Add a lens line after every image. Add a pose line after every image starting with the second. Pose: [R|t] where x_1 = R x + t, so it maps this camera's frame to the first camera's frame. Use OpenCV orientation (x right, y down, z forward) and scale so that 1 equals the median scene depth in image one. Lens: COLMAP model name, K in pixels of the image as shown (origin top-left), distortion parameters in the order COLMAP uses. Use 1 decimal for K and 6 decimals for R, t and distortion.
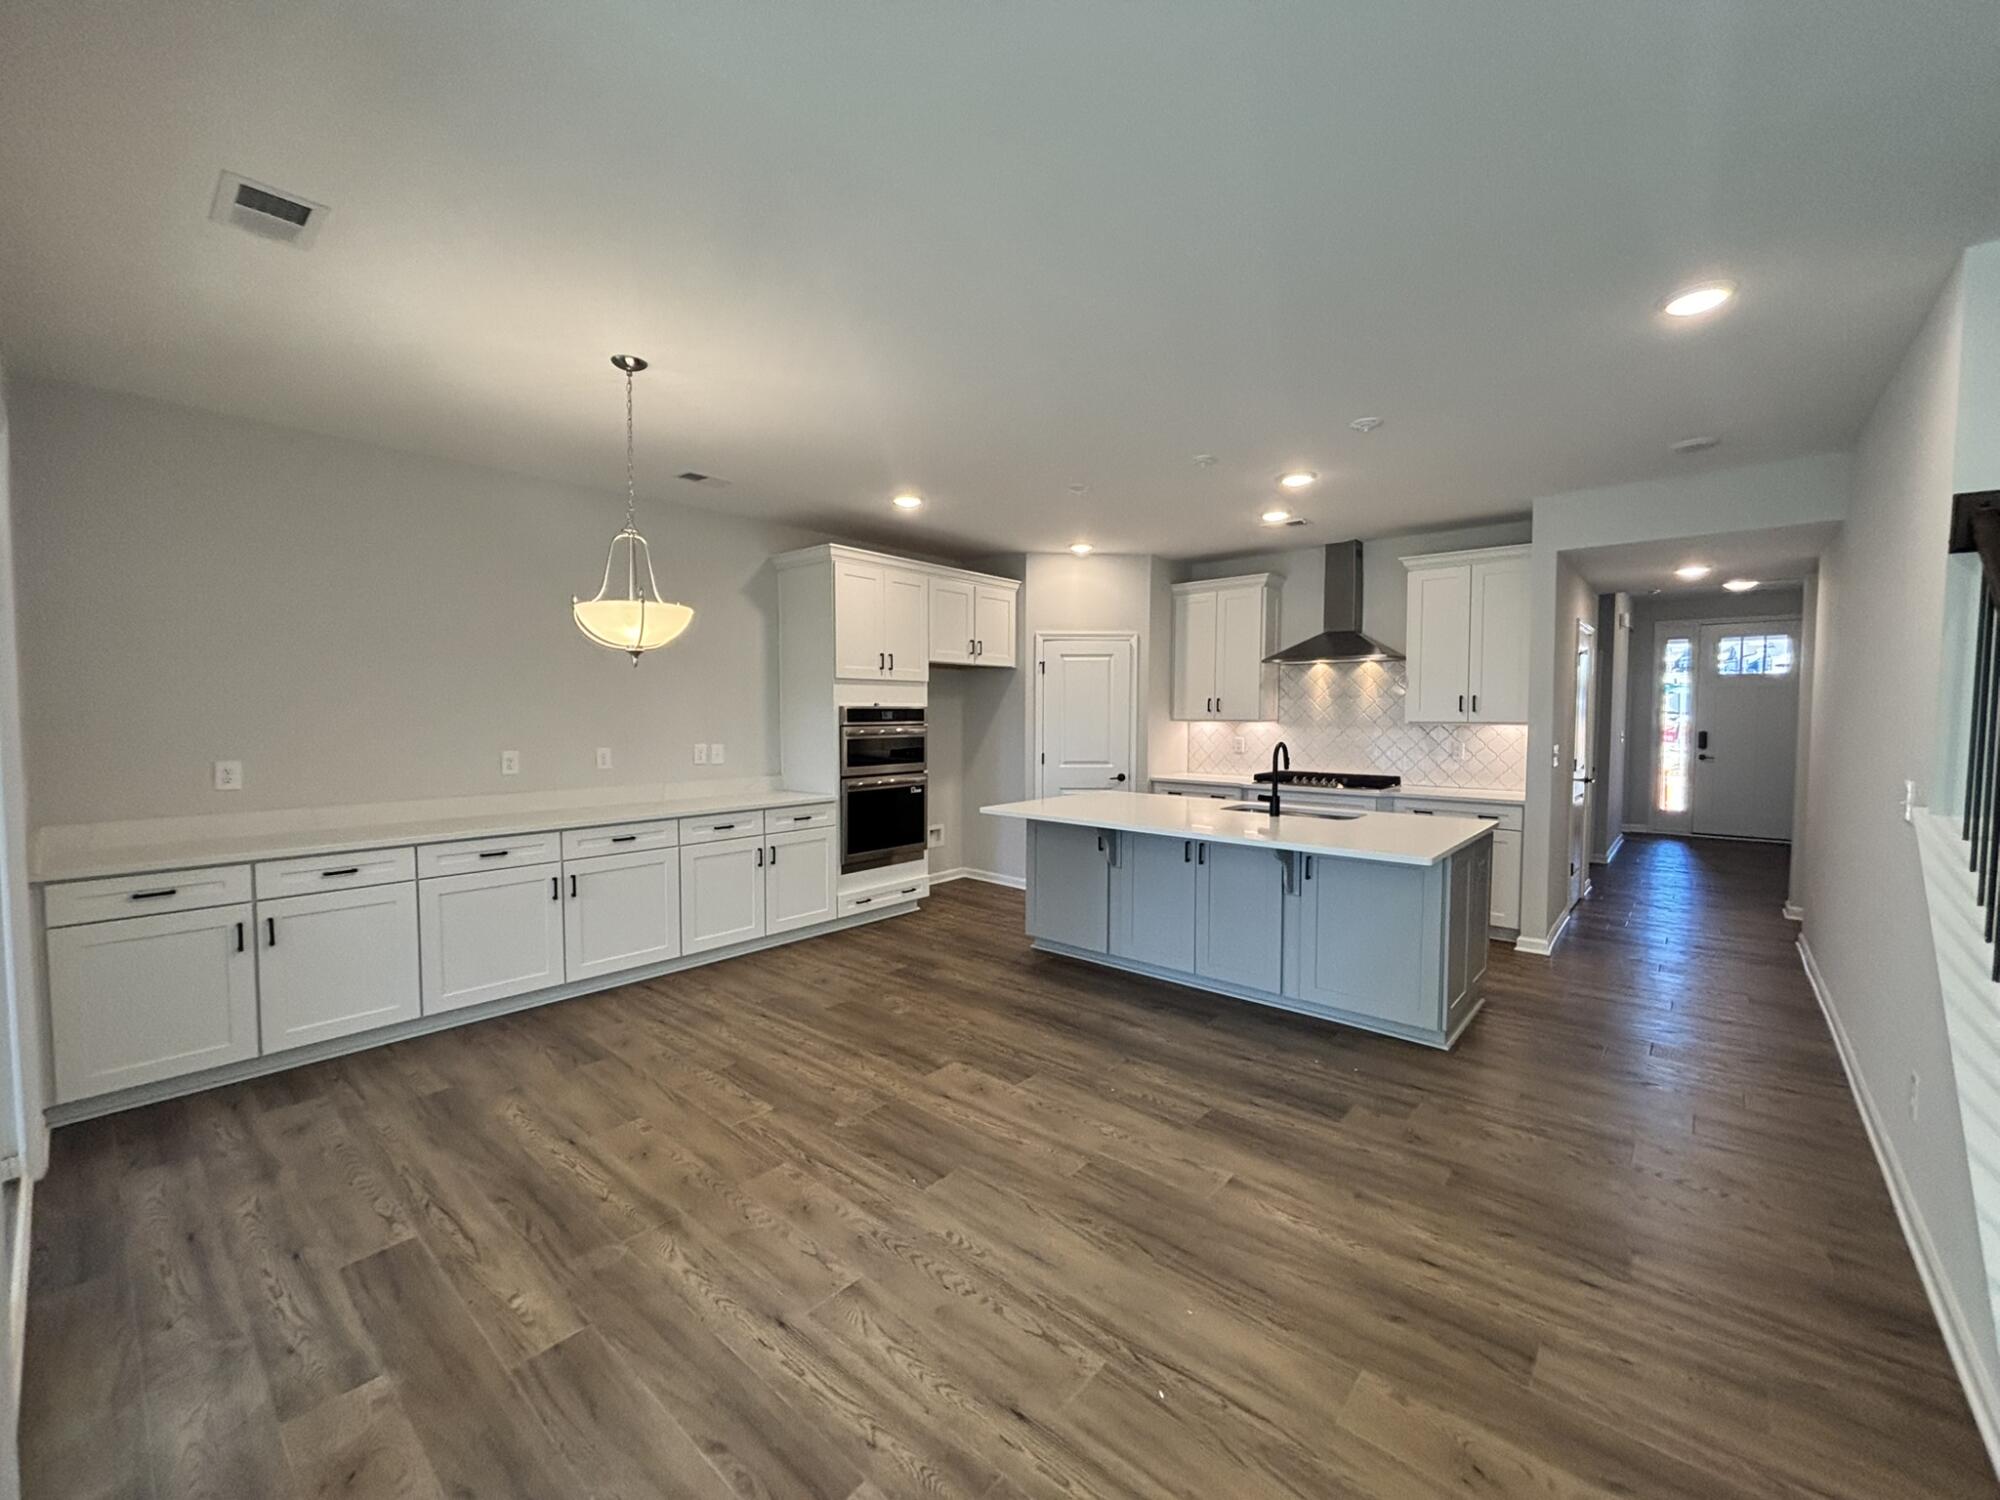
lens RADIAL K [[799.8, 0, 995.5], [0, 799.8, 755.8], [0, 0, 1]] dist [-0.000252, -0.000145]
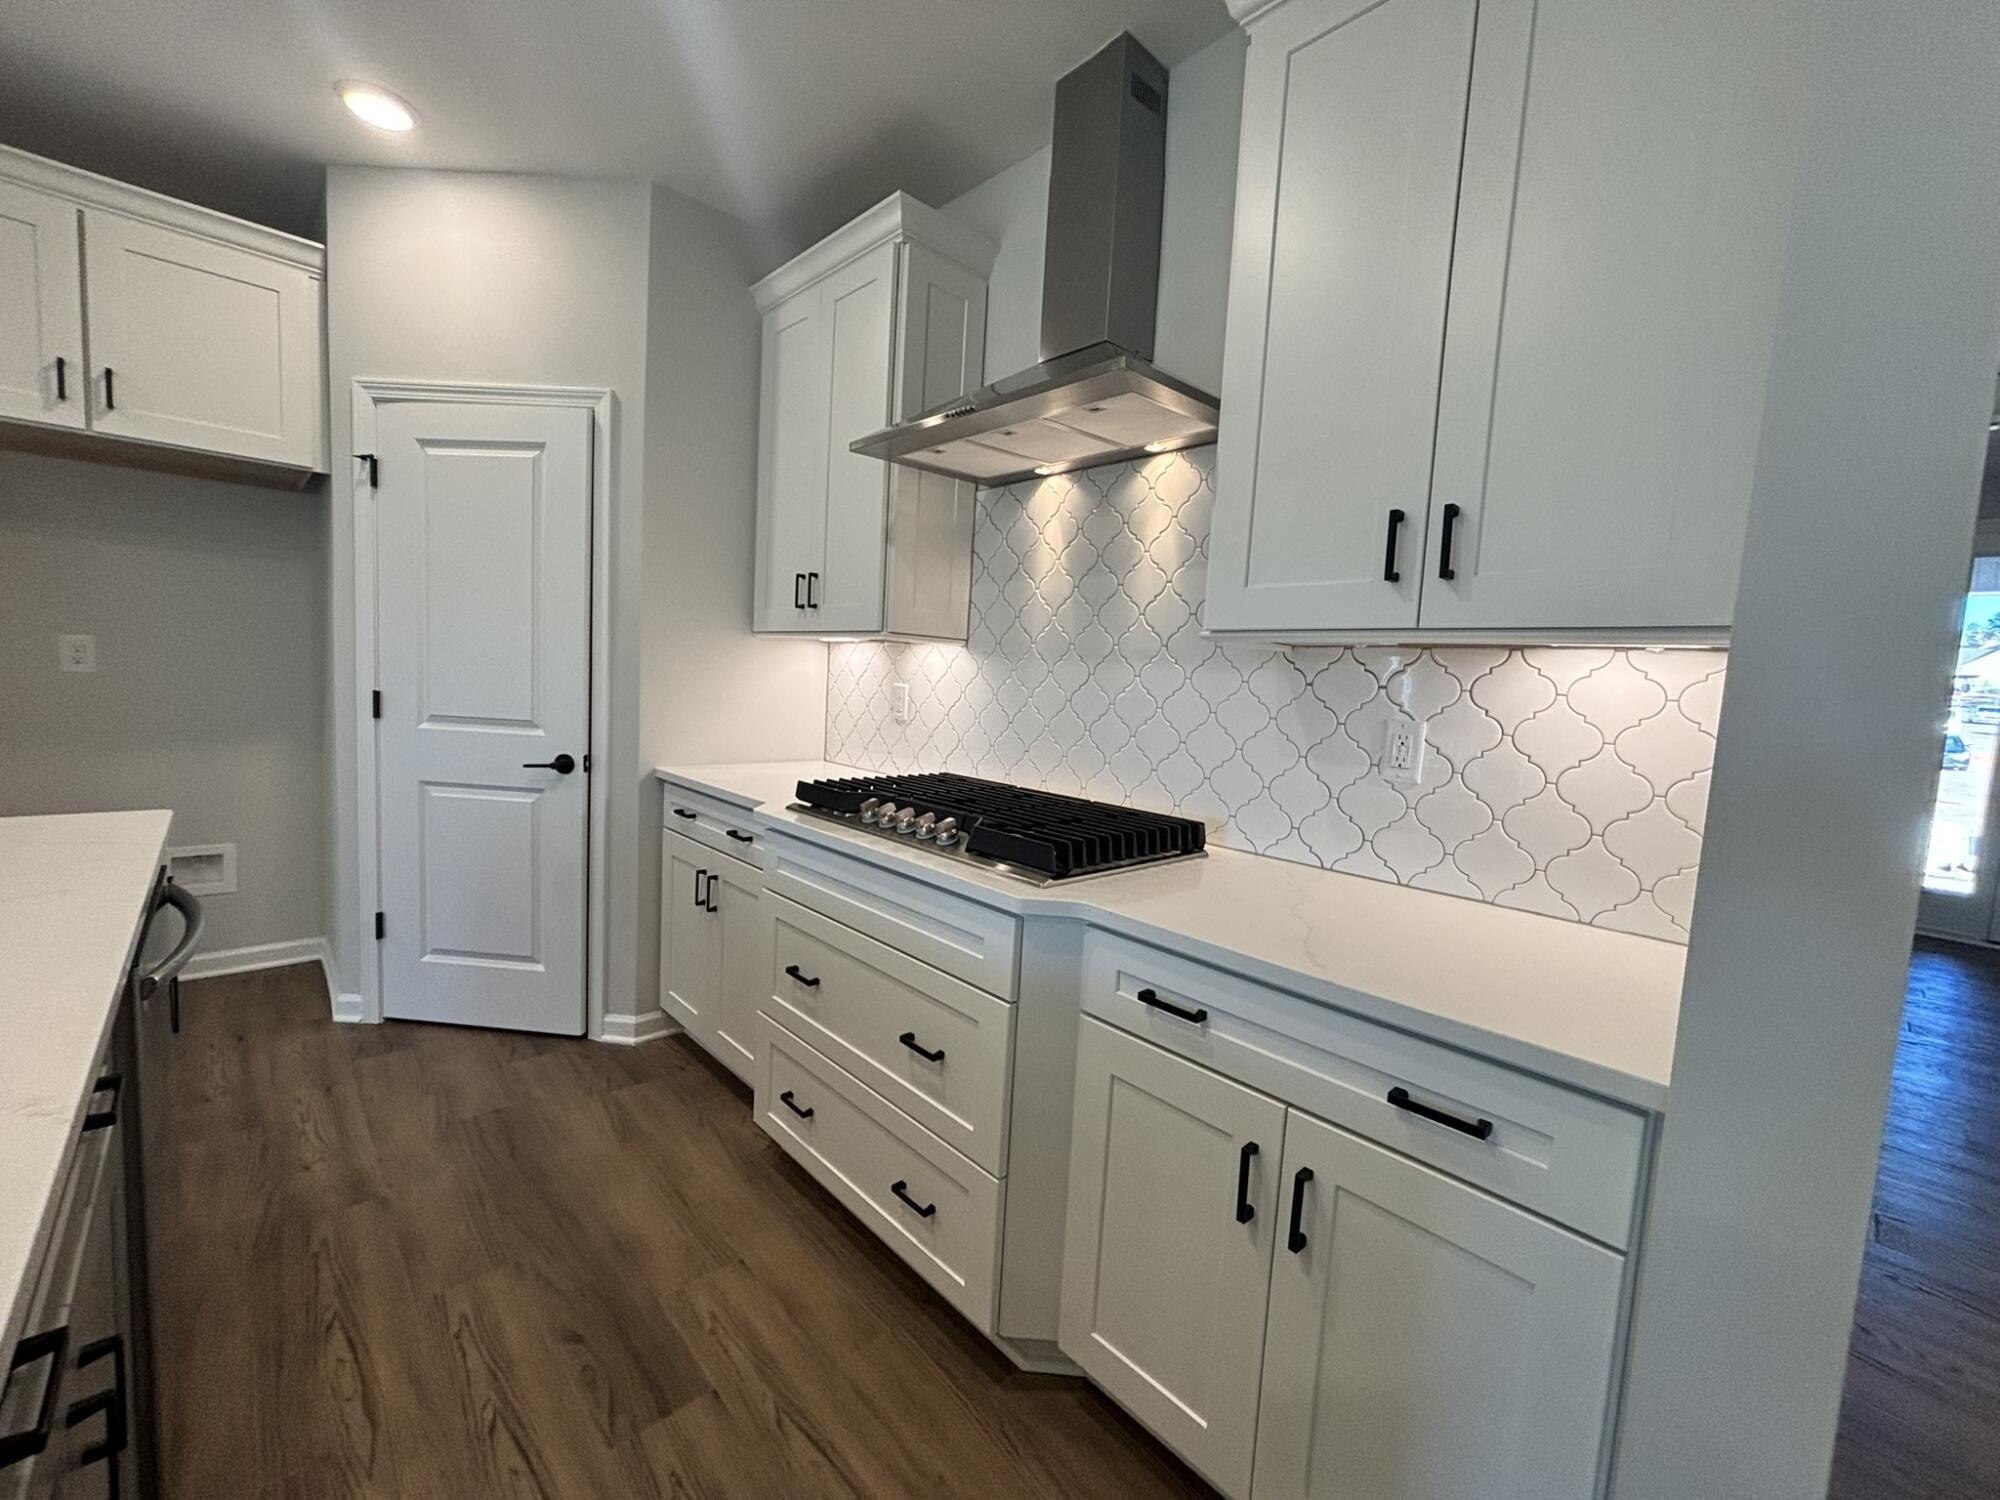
lens RADIAL K [[814.2, 0, 1000.0], [0, 814.2, 750.0], [0, 0, 1]] dist [0.001498, 0.000063]
pose [[0.993727, 0.064486, -0.091365, 0.618192], [-0.061561, 0.997507, 0.034483, -0.010388], [0.093361, -0.028642, 0.995220, 0.944595]]
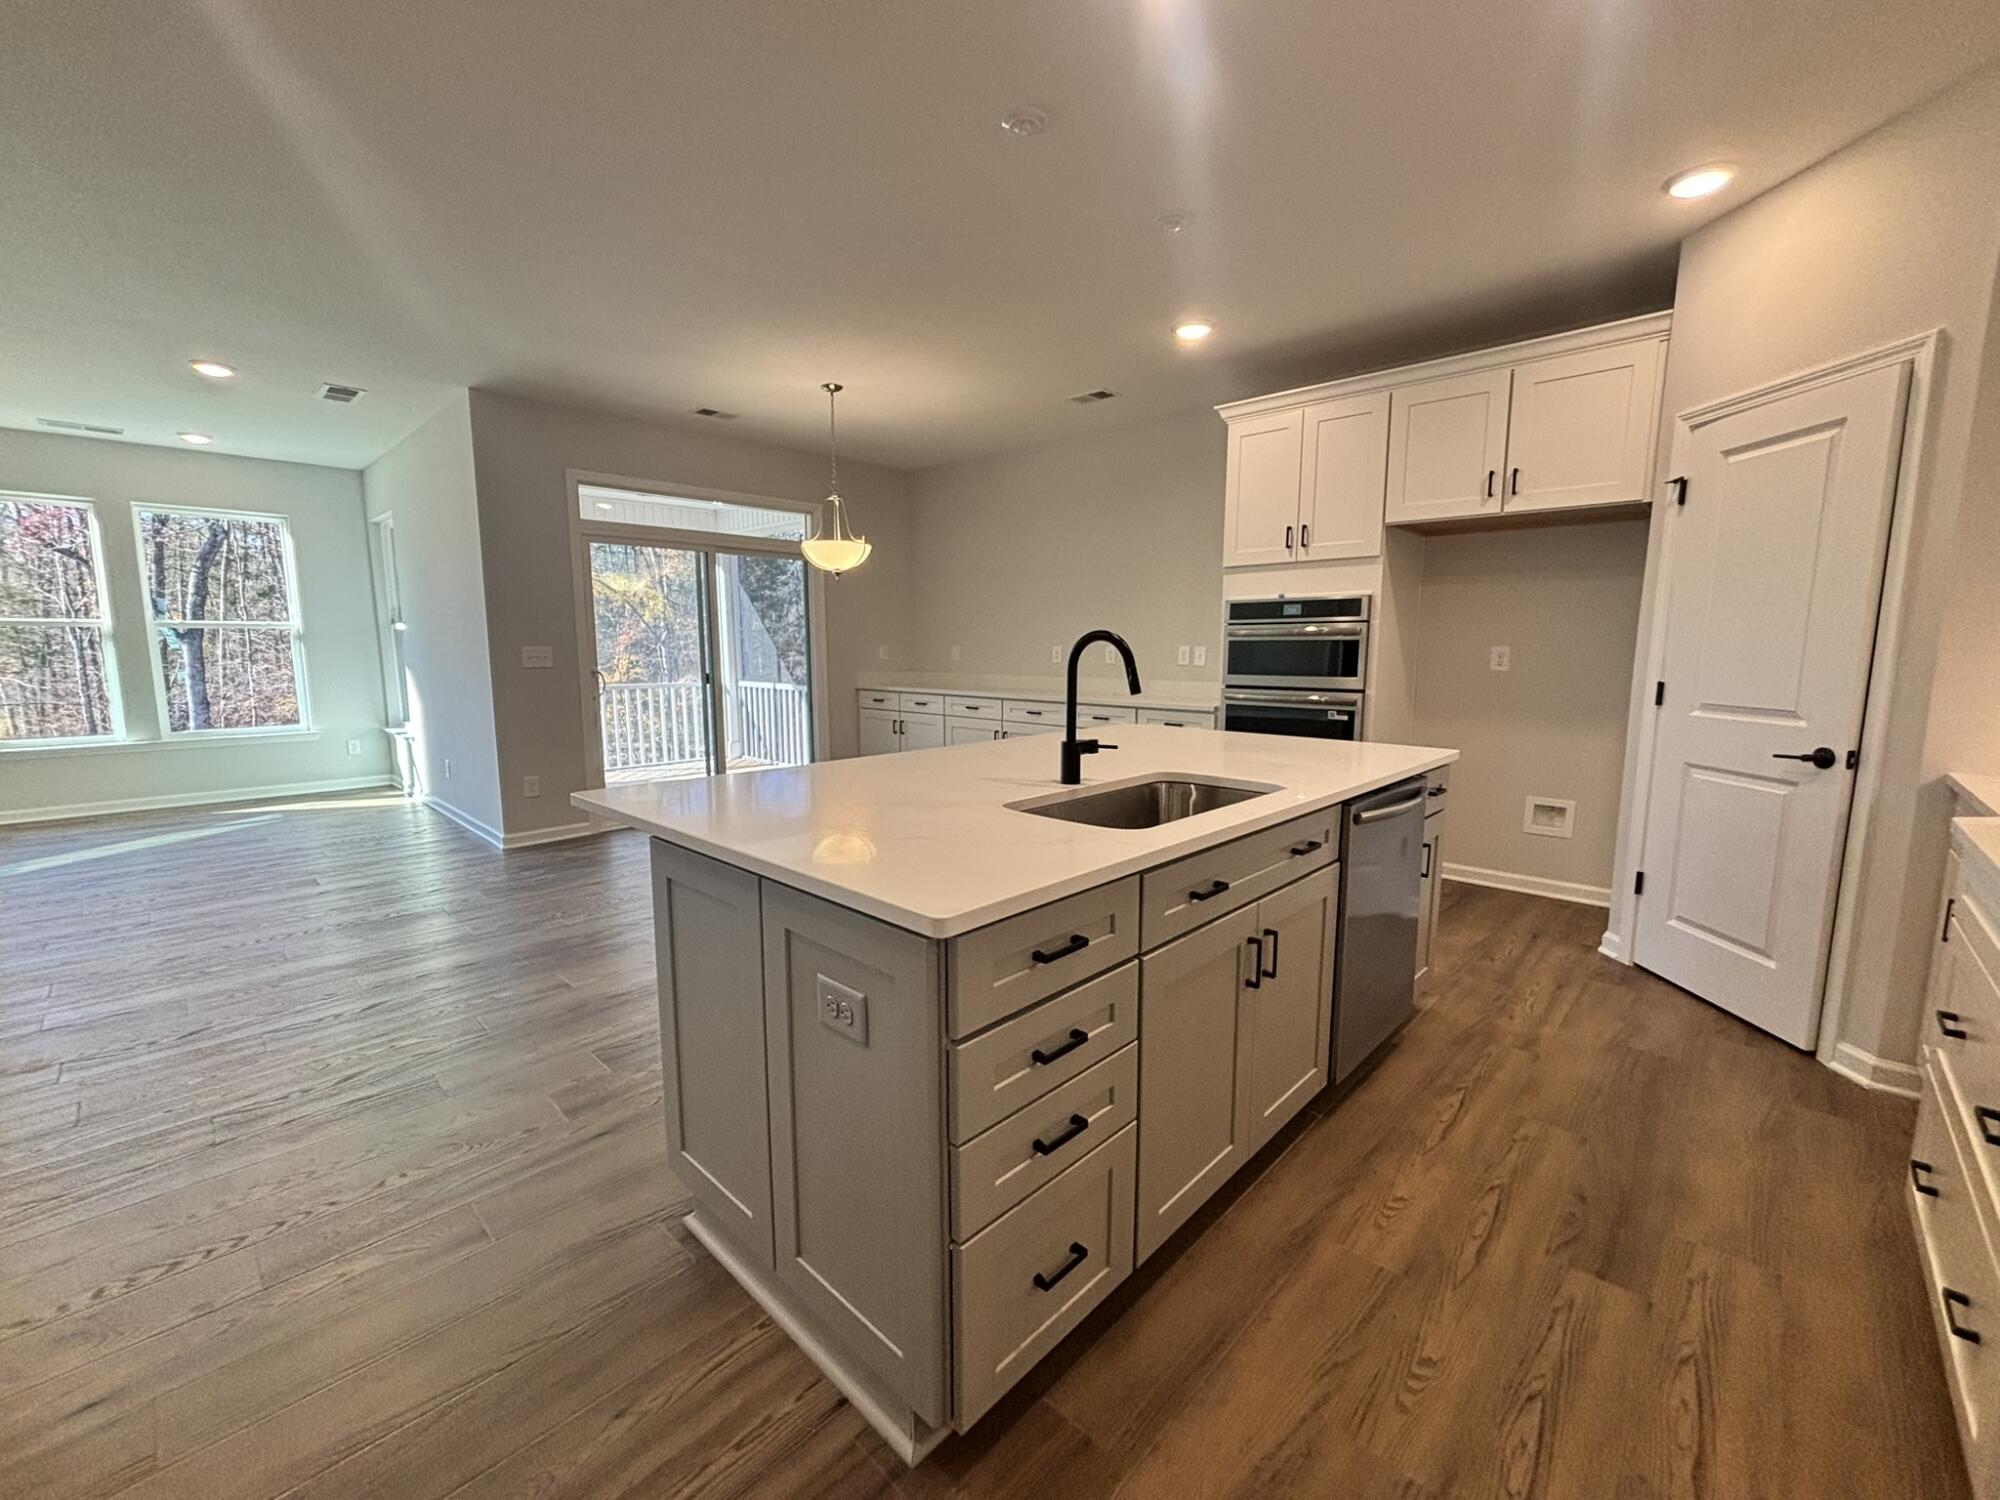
lens RADIAL K [[814.2, 0, 1000.0], [0, 814.2, 750.0], [0, 0, 1]] dist [0.001498, 0.000063]
pose [[-0.039078, 0.132317, -0.990437, 0.827496], [-0.054341, 0.989446, 0.134329, -0.010179], [0.997757, 0.059071, -0.031475, 0.961726]]
